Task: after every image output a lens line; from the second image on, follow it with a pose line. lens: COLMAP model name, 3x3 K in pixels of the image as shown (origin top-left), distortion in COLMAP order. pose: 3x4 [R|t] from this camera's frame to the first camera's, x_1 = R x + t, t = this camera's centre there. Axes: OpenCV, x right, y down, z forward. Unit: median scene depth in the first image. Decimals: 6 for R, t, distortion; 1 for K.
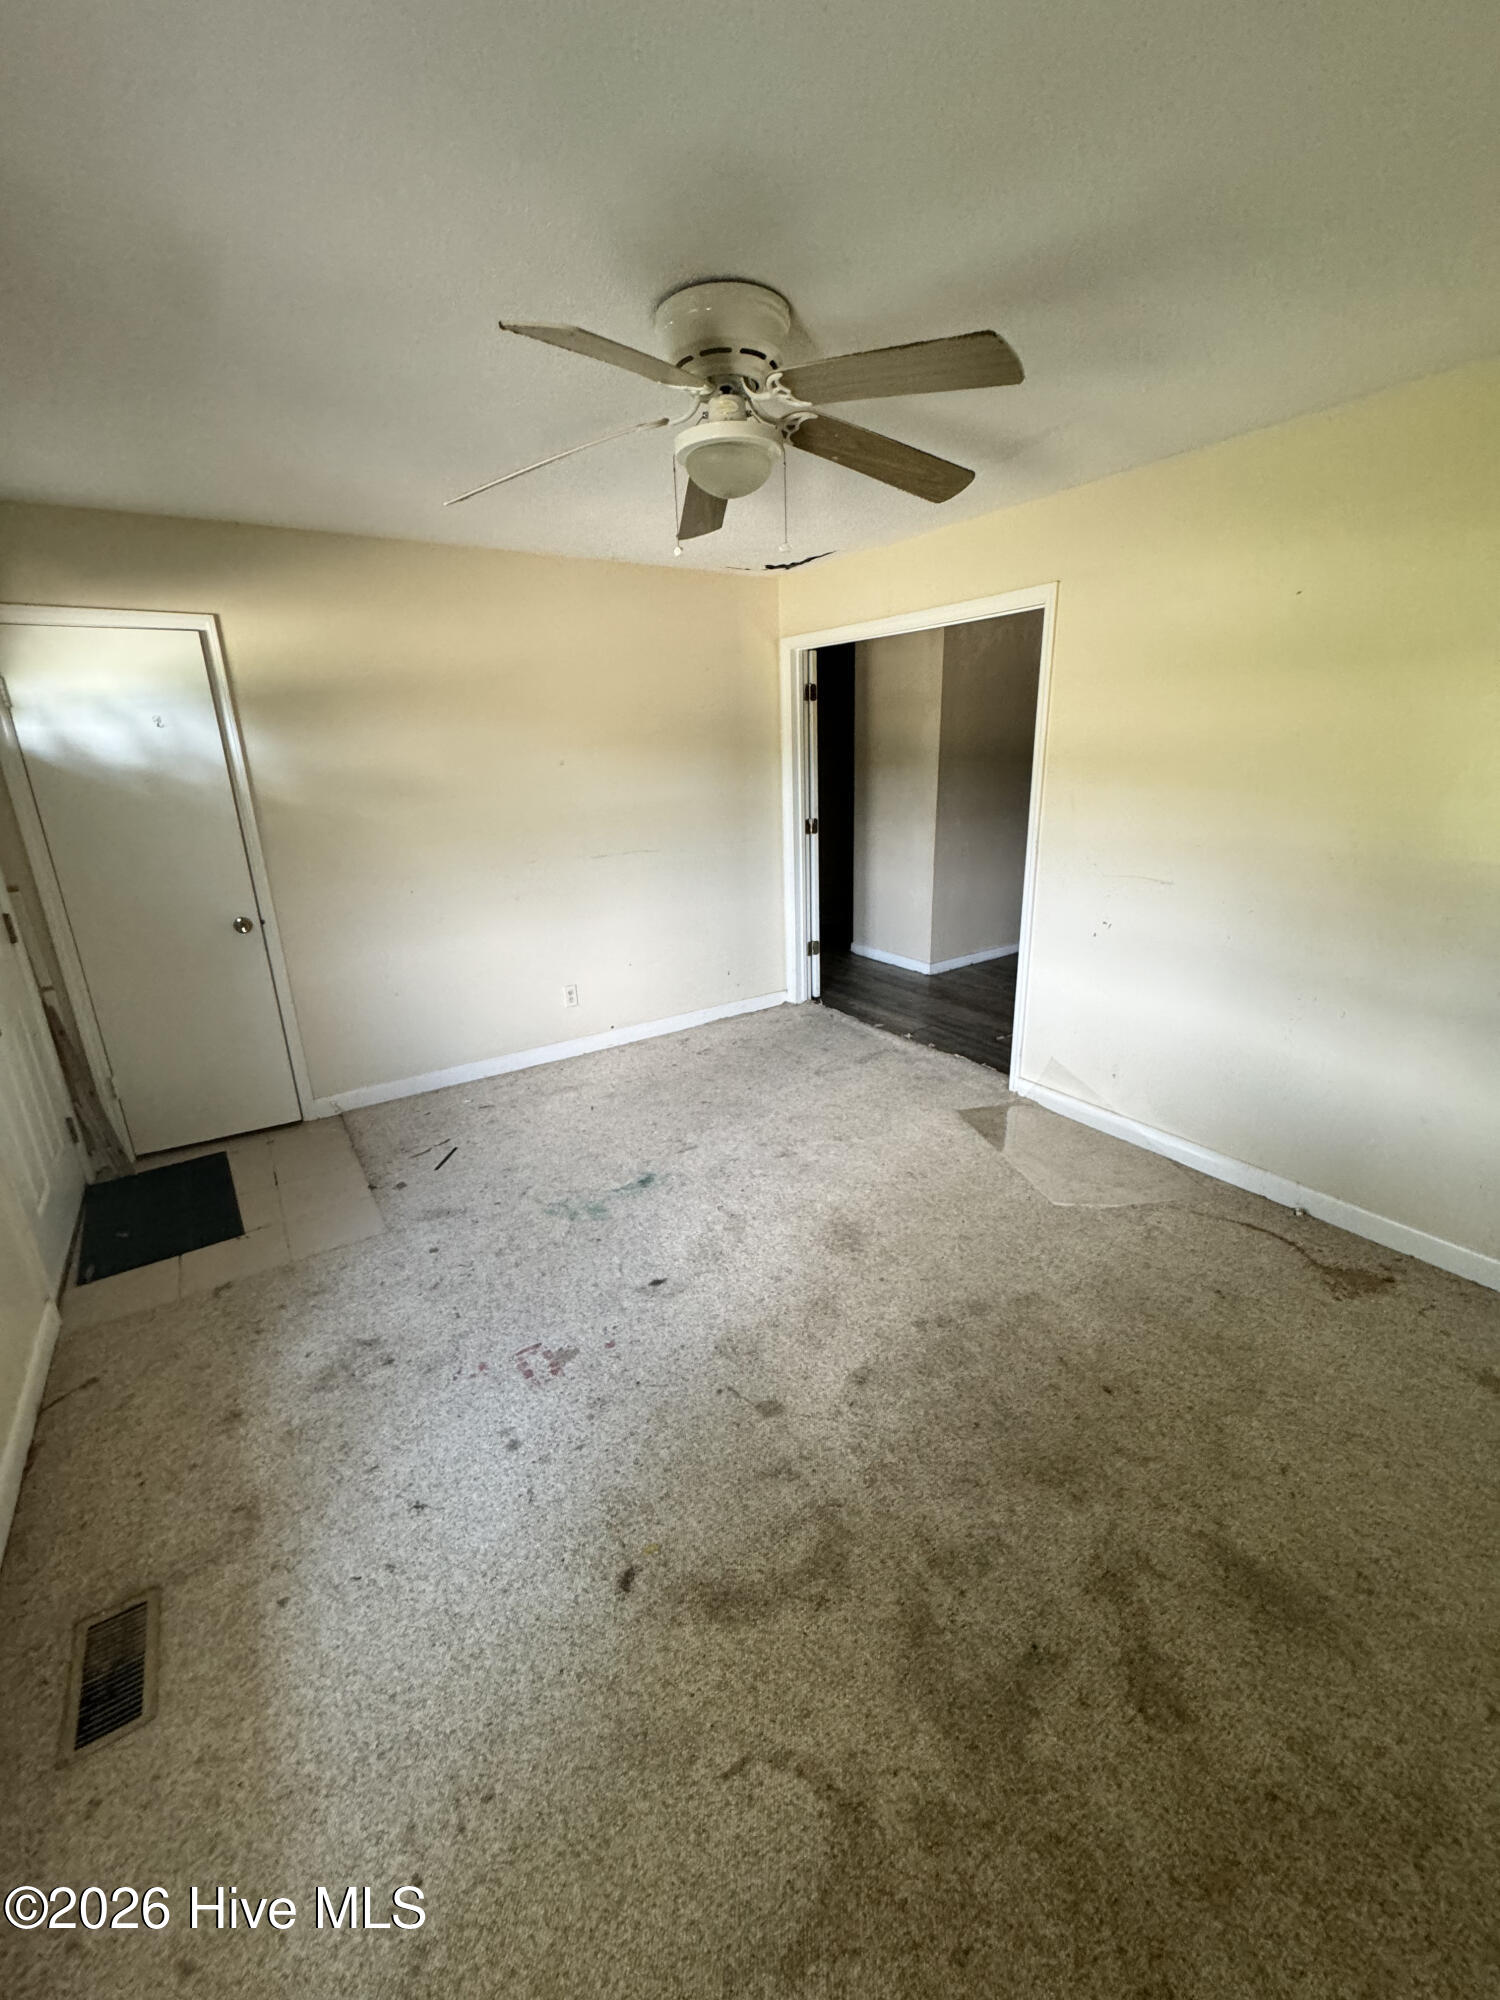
lens RADIAL K [[797.5, 0, 751.3], [0, 797.5, 995.7], [0, 0, 1]] dist [-0.004970, 0.000193]
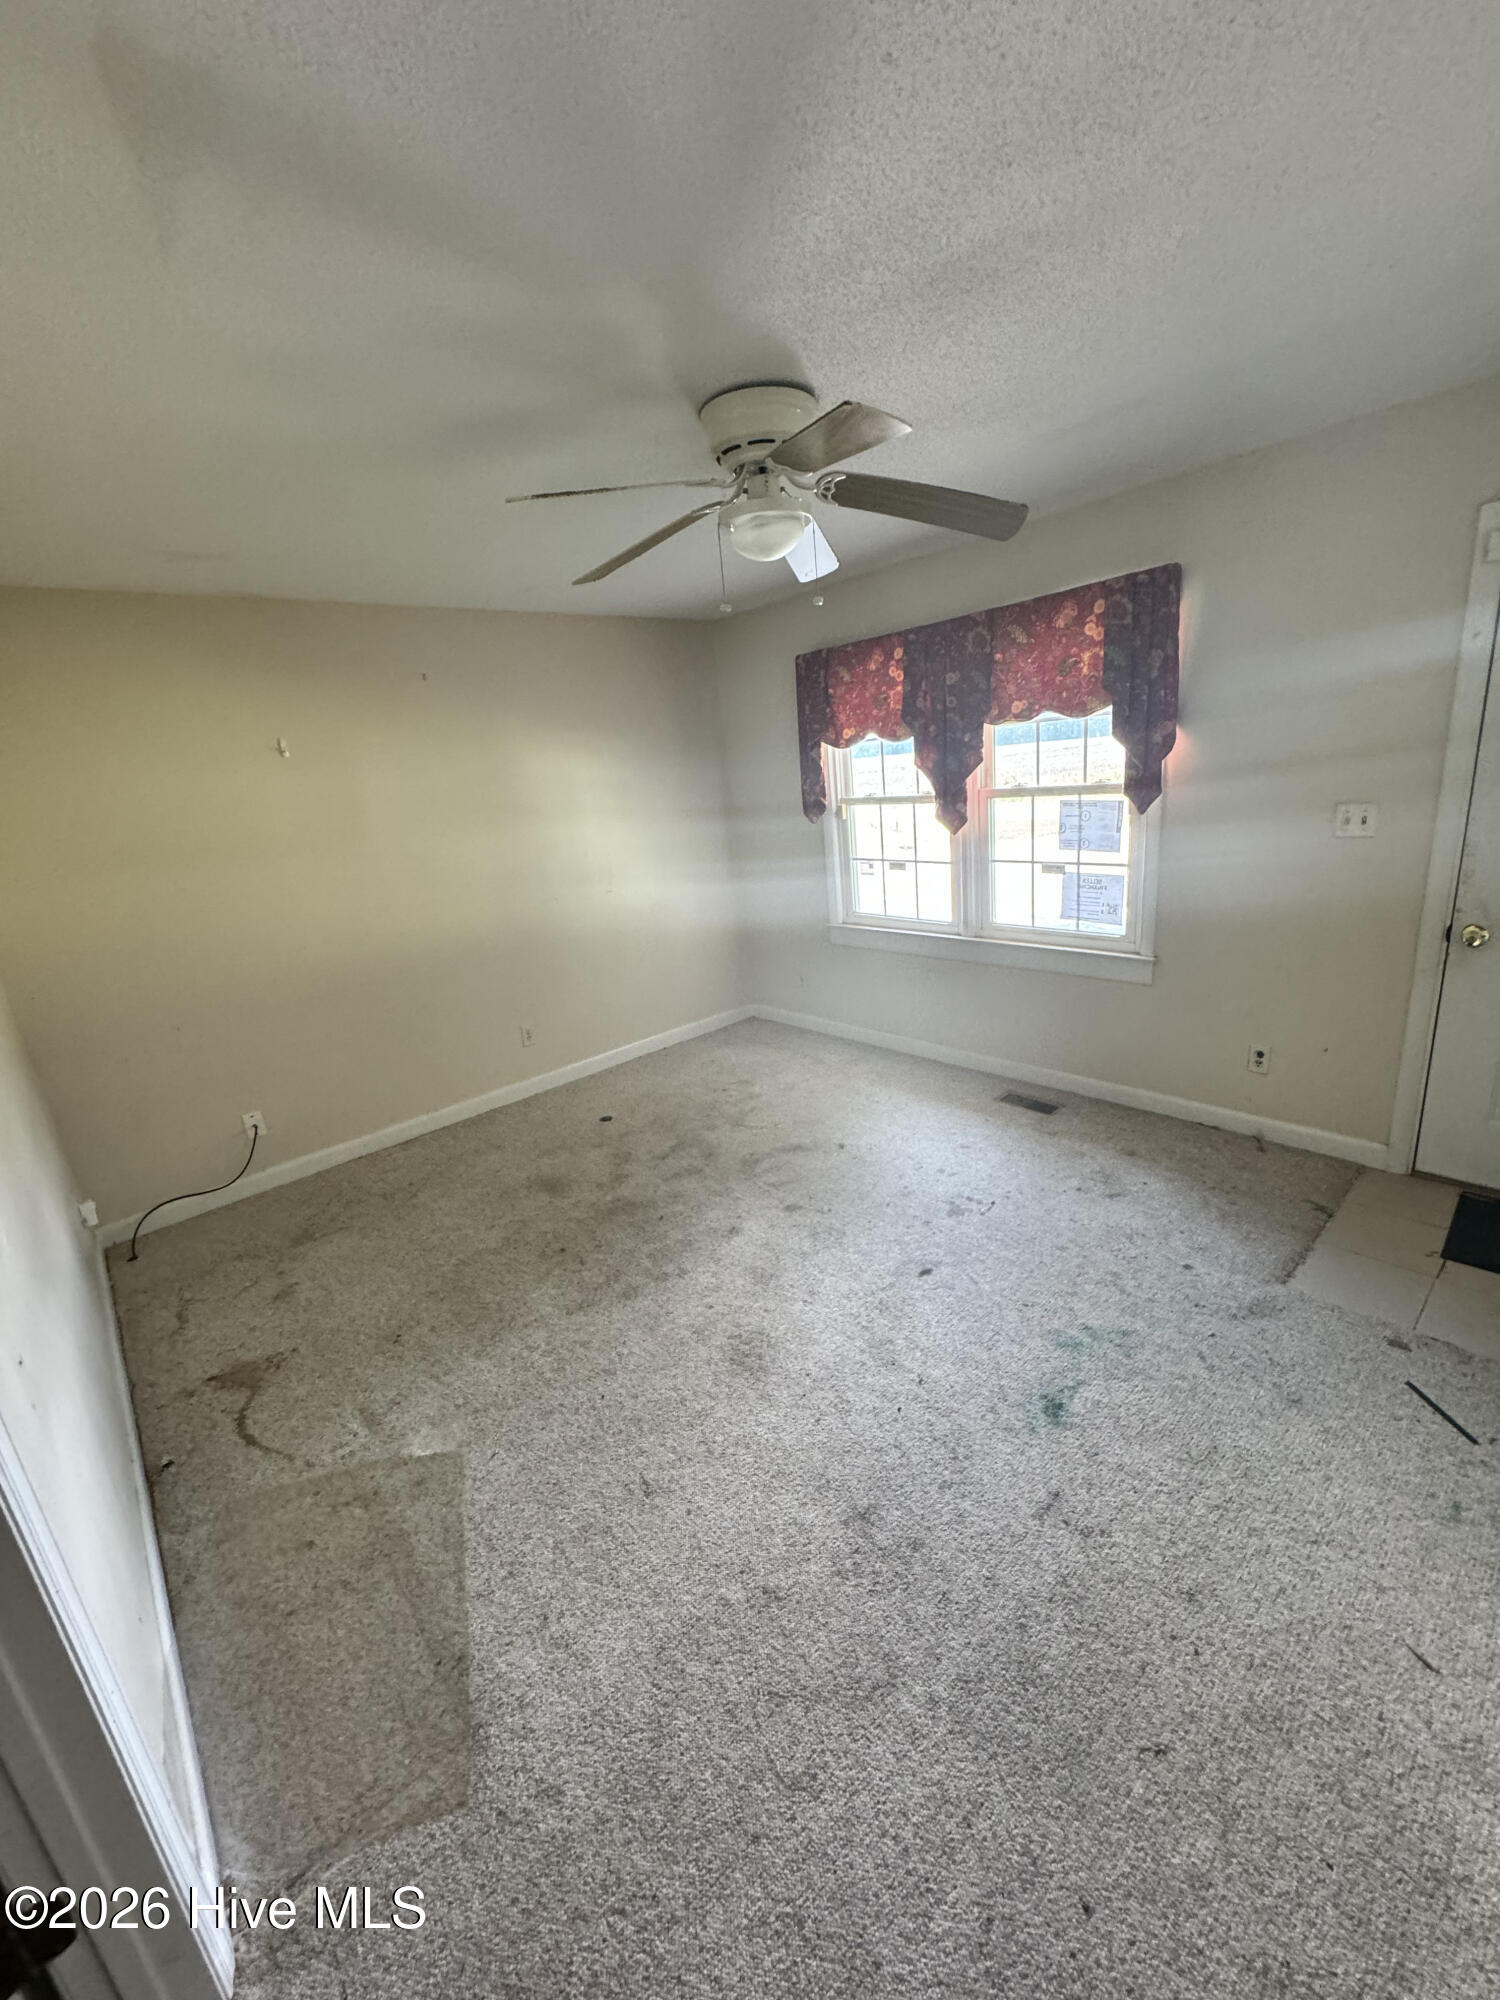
lens RADIAL K [[797.5, 0, 751.3], [0, 797.5, 995.7], [0, 0, 1]] dist [-0.004970, 0.000193]
pose [[-0.982359, 0.158768, -0.098809, 0.161813], [0.078484, 0.829627, 0.552775, -0.570882], [0.169737, 0.535268, -0.827452, 1.760473]]
